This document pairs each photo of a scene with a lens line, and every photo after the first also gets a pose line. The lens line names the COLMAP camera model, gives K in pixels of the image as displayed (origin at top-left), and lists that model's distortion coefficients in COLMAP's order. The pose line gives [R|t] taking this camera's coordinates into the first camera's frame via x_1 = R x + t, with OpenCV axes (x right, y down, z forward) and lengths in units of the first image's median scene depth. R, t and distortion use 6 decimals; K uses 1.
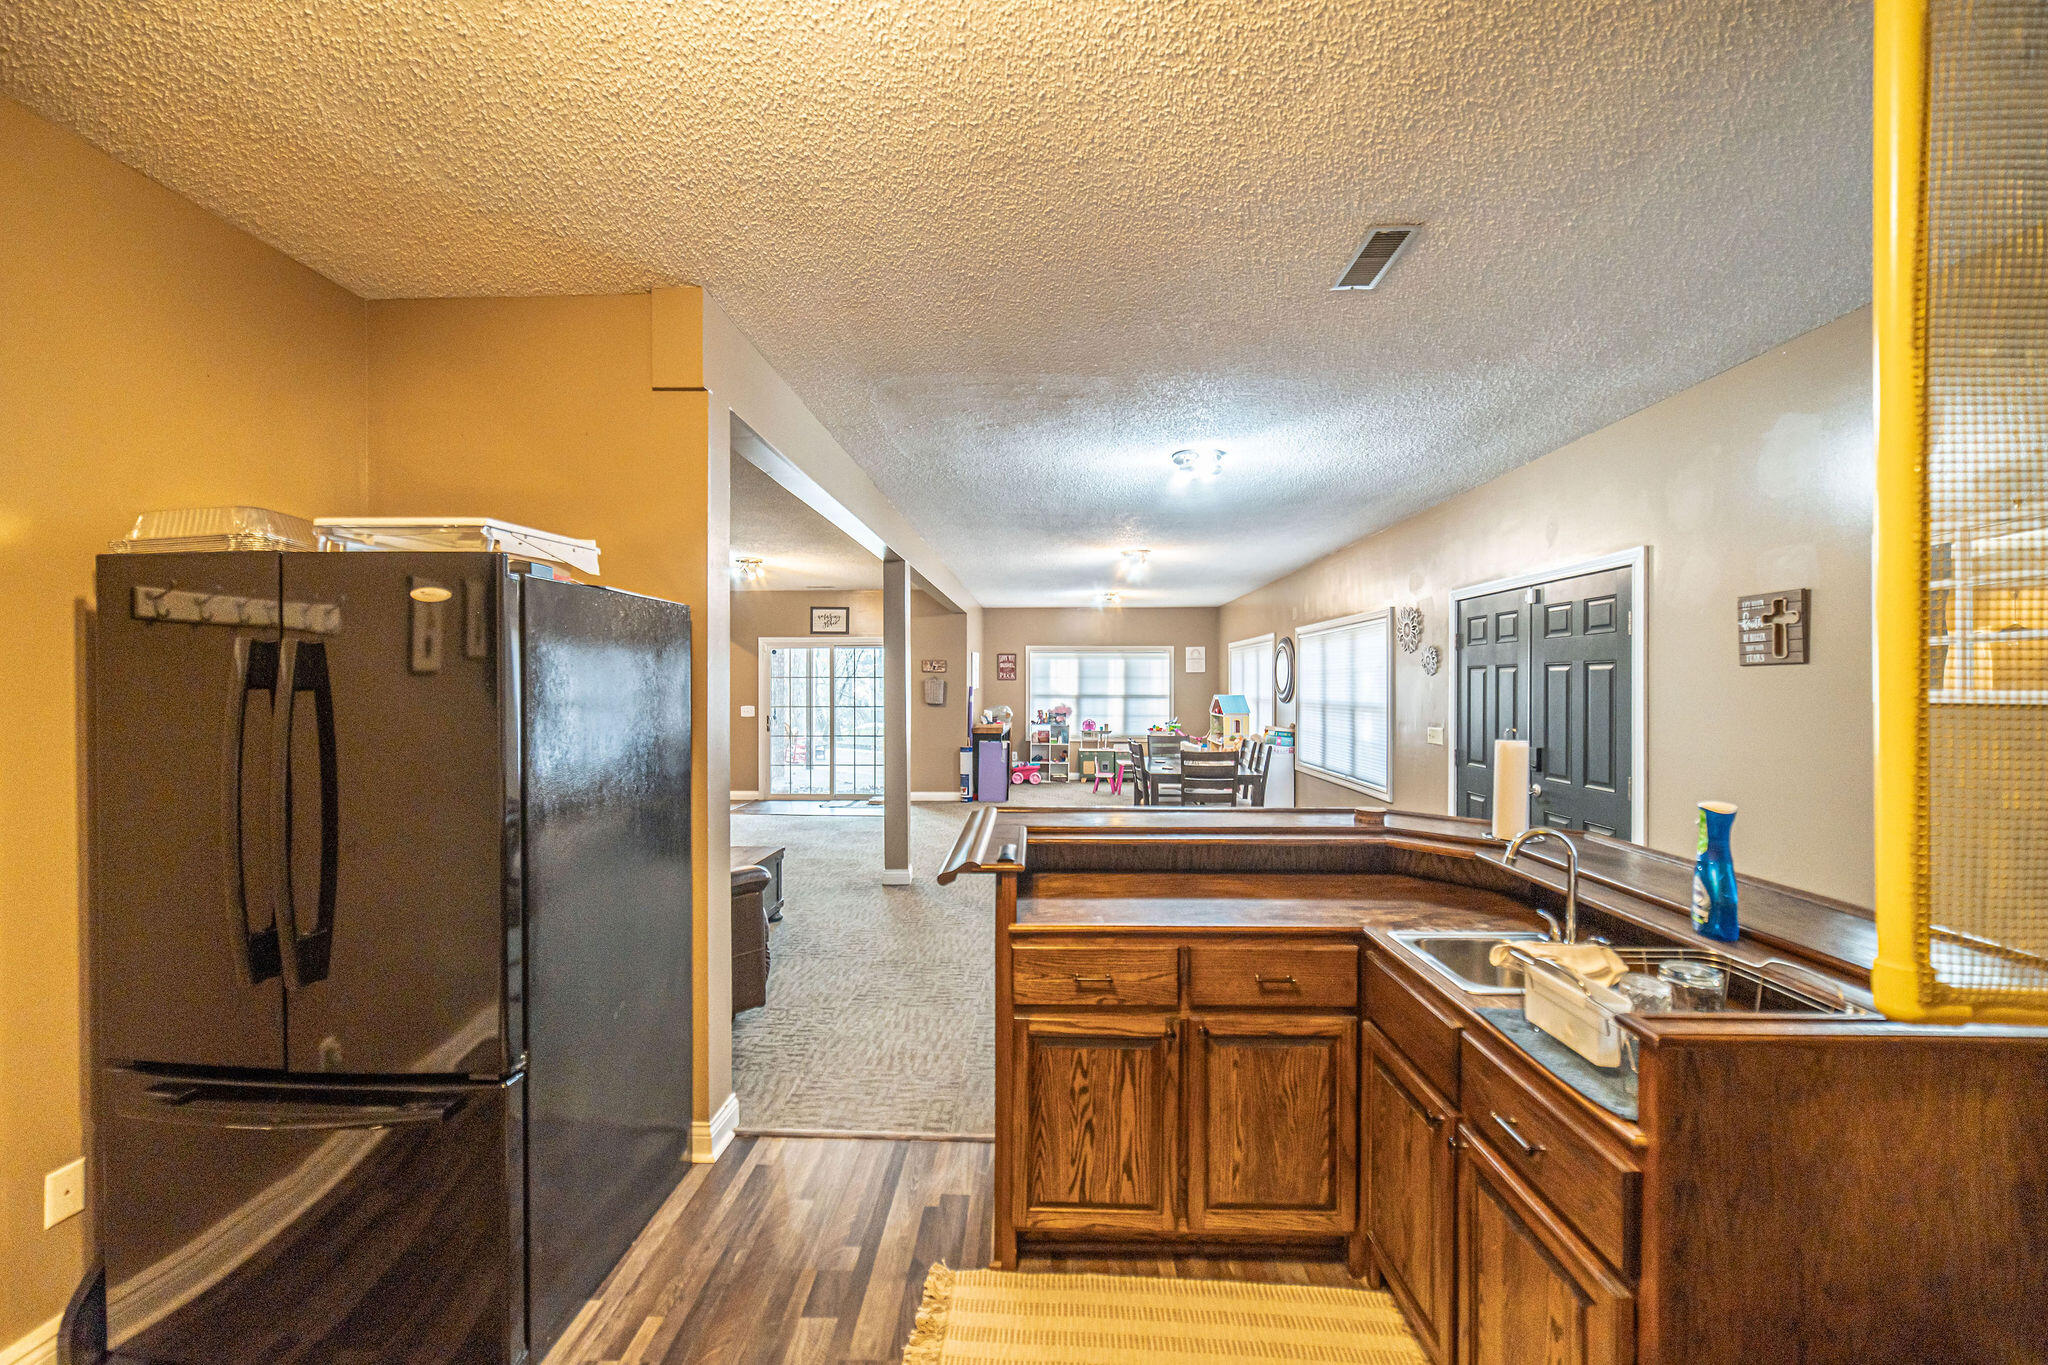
lens RADIAL K [[805.7, 0, 1039.6], [0, 805.7, 671.0], [0, 0, 1]] dist [0.001625, 0.000096]
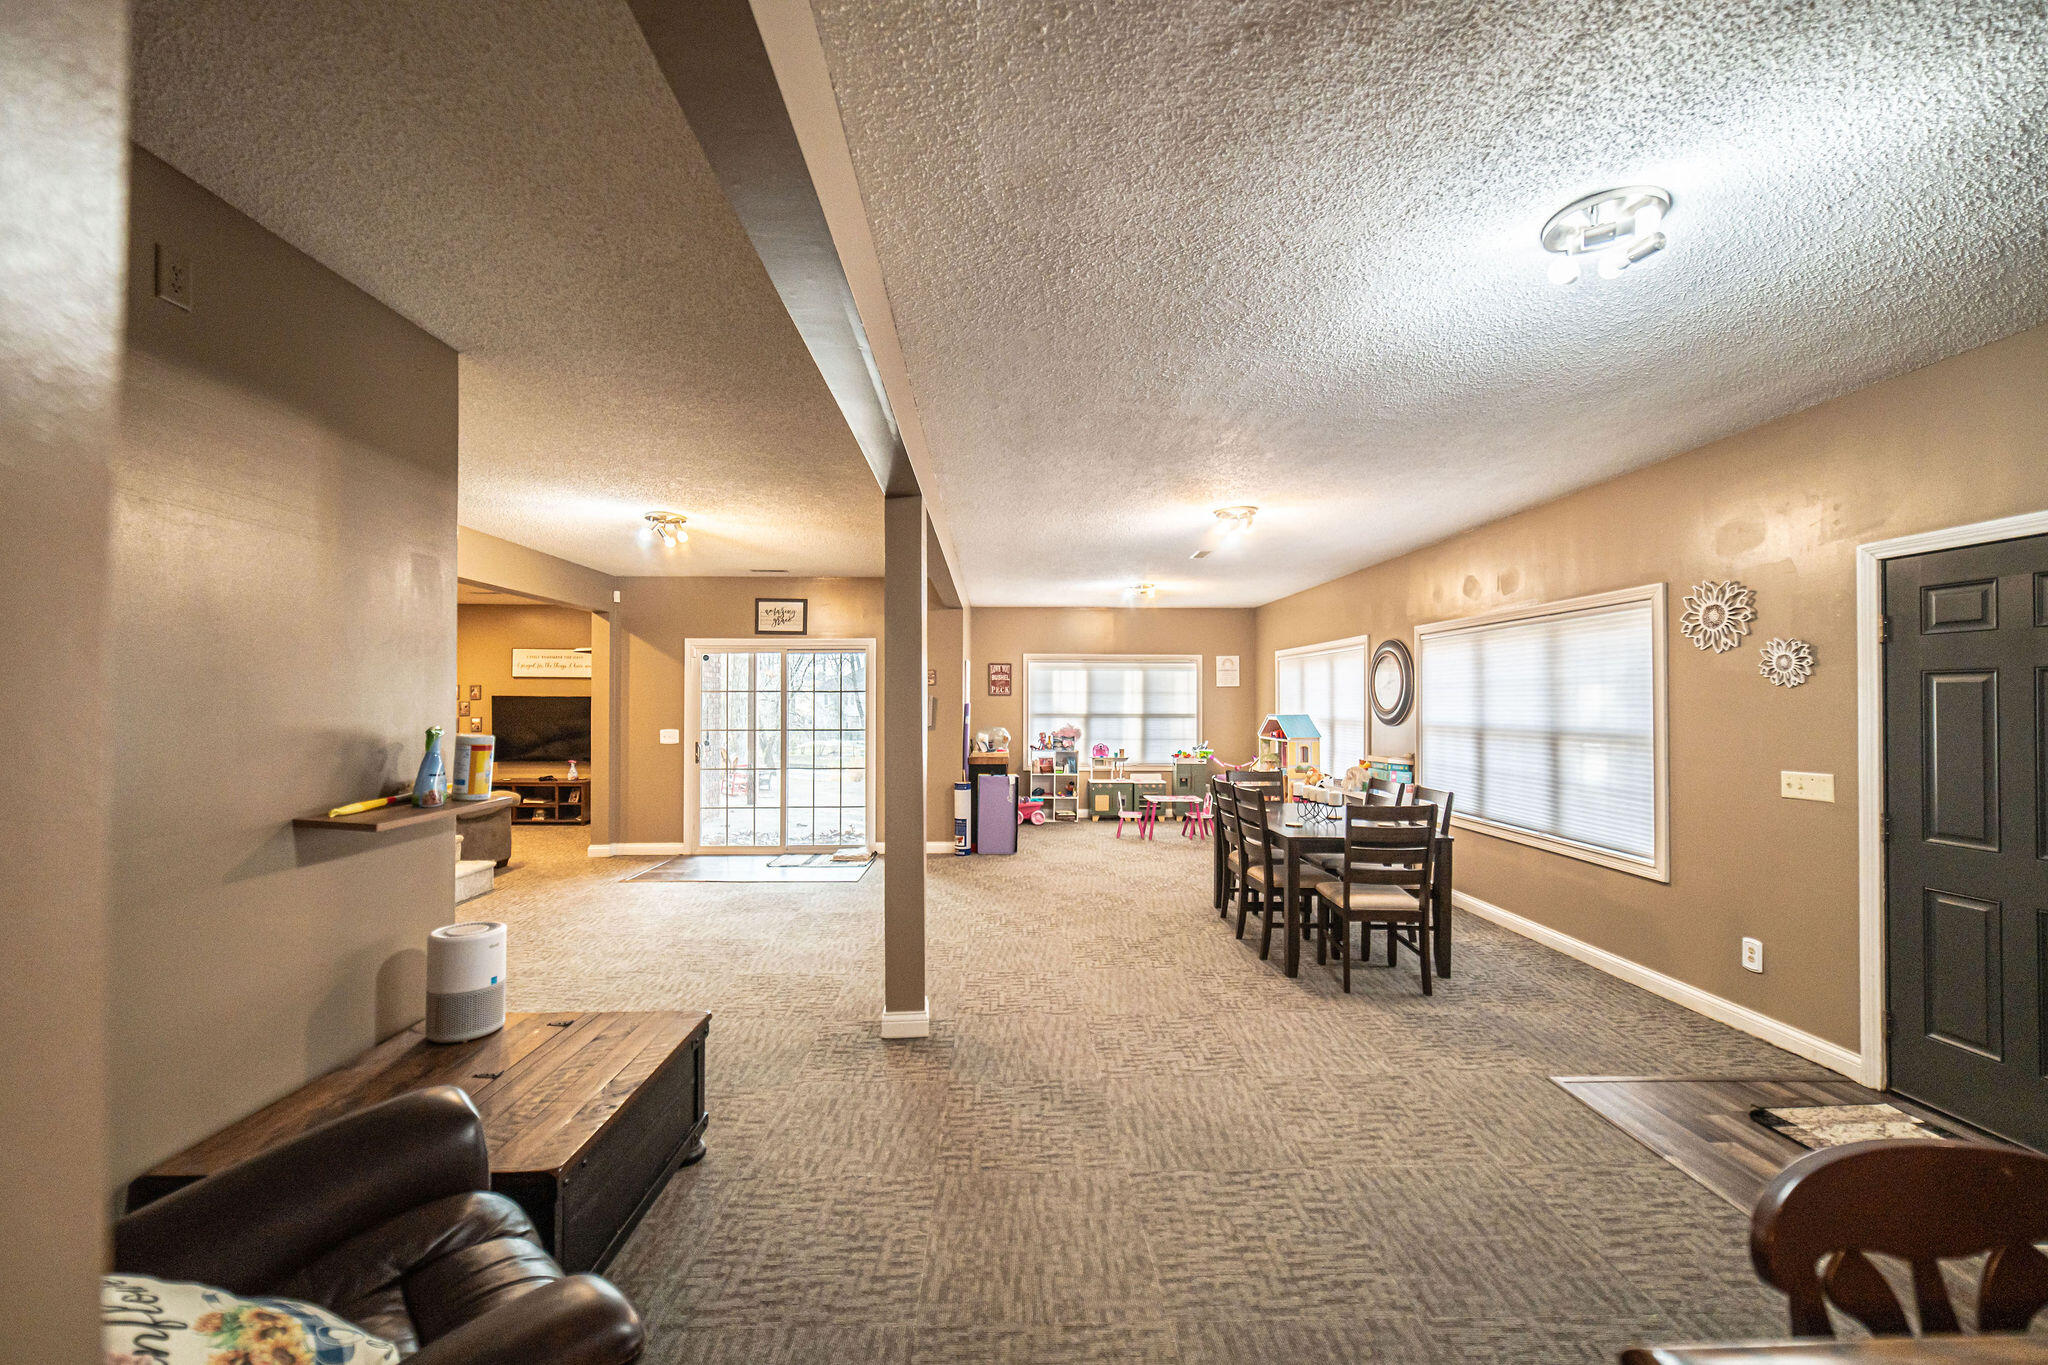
lens RADIAL K [[805.7, 0, 1039.6], [0, 805.7, 671.0], [0, 0, 1]] dist [0.001625, 0.000096]
pose [[0.997666, 0.003004, 0.068220, -0.058110], [-0.001607, 0.999788, -0.020517, 0.003132], [-0.068267, 0.020360, 0.997459, 0.190252]]
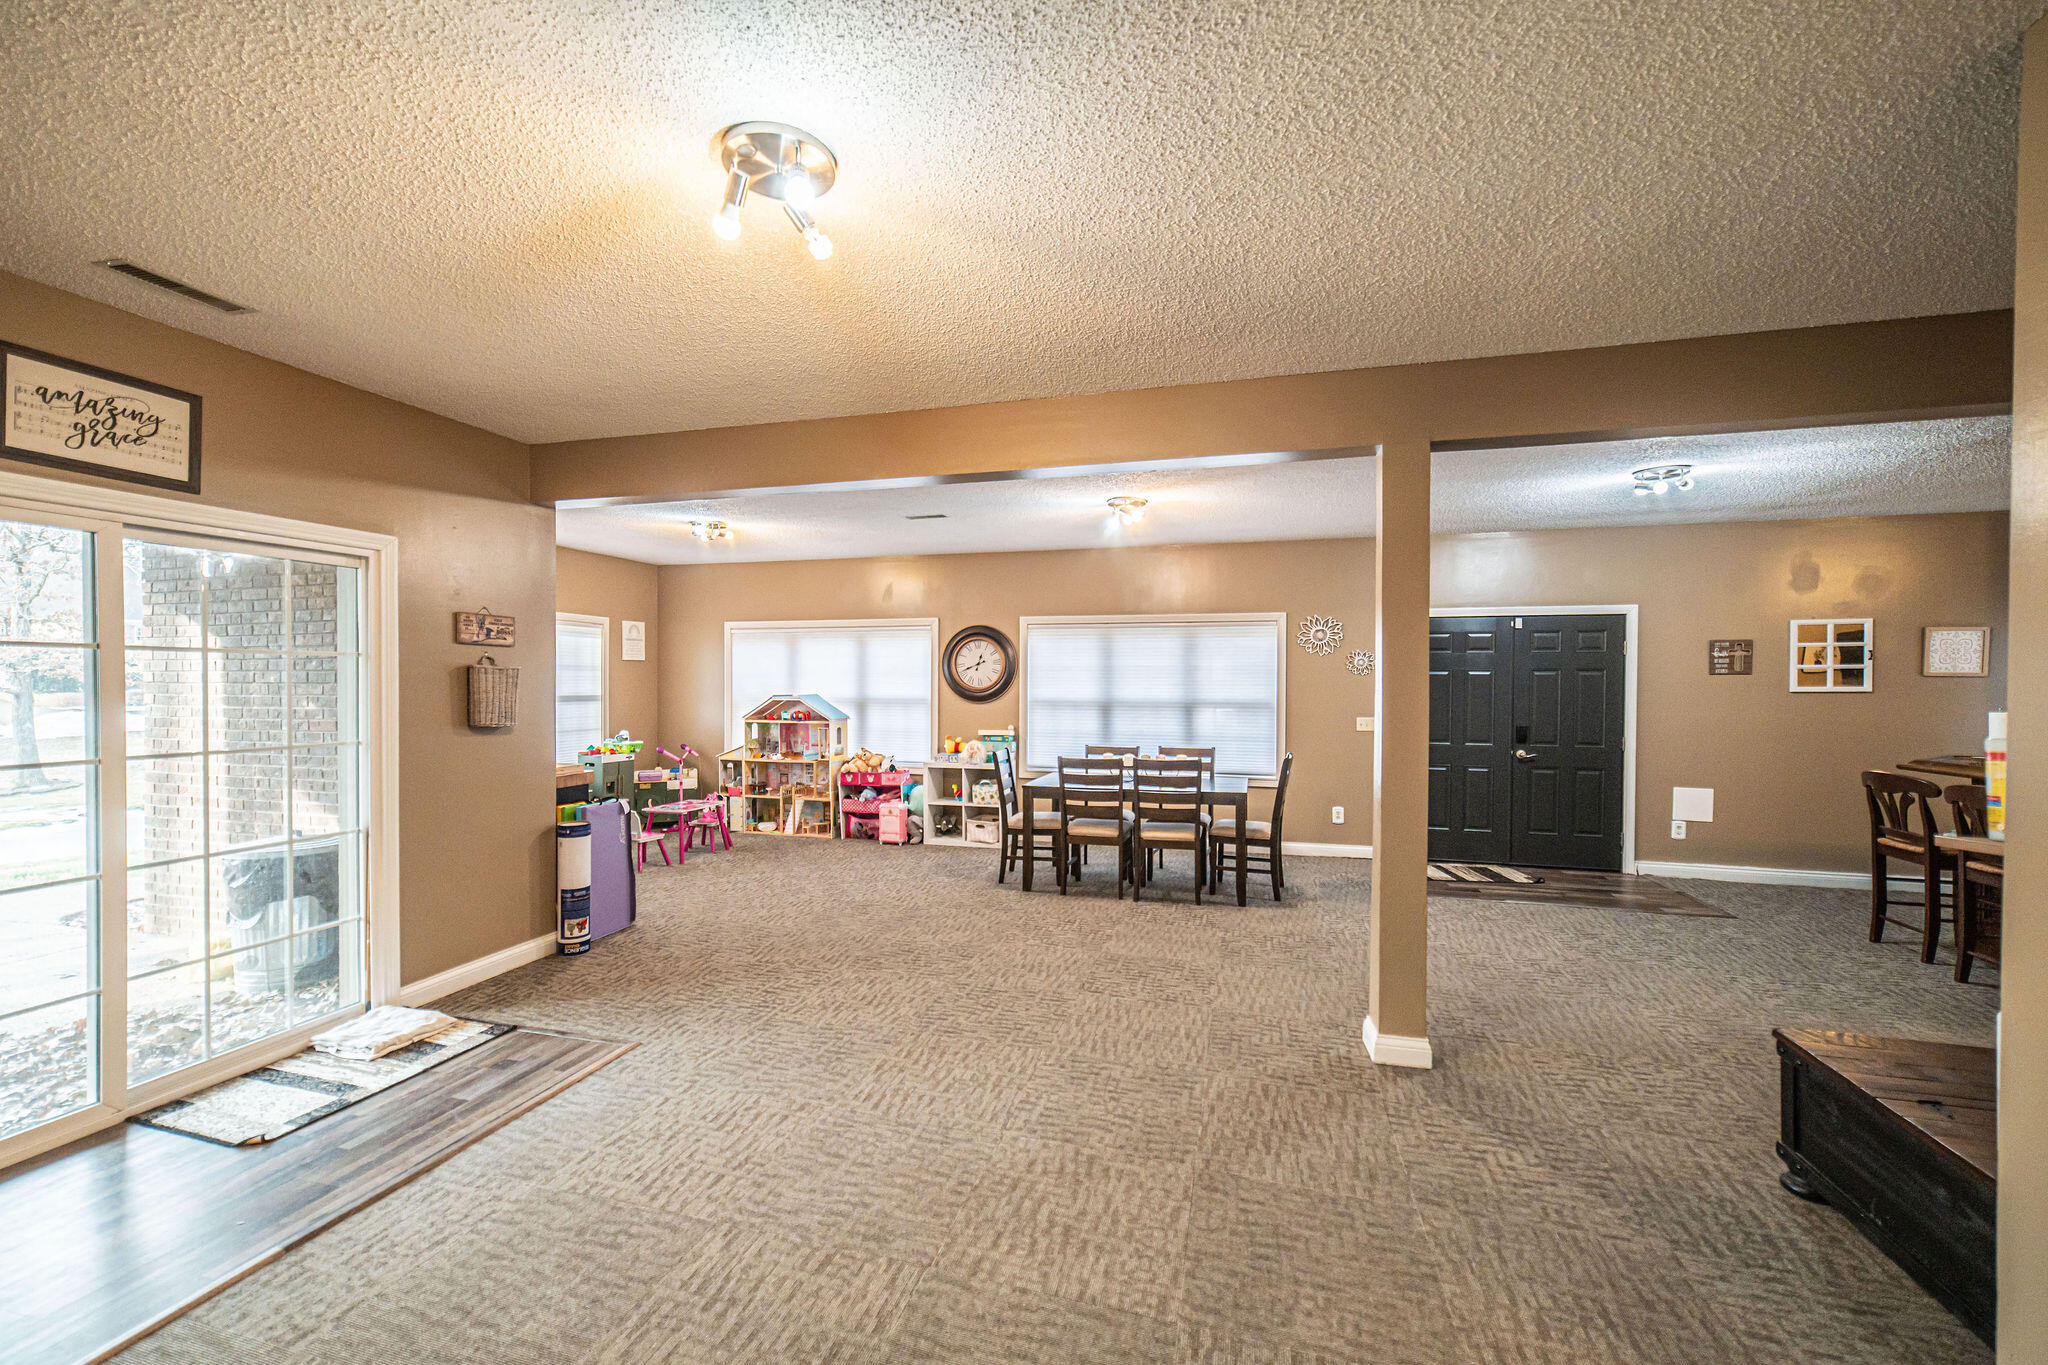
lens RADIAL K [[783.3, 0, 1025.3], [0, 783.3, 689.1], [0, 0, 1]] dist [0.000567, 0.000002]
pose [[0.239093, -0.009593, 0.970949, -0.358998], [-0.021581, 0.999652, 0.015191, 0.008783], [-0.970757, -0.024586, 0.238802, 0.551094]]
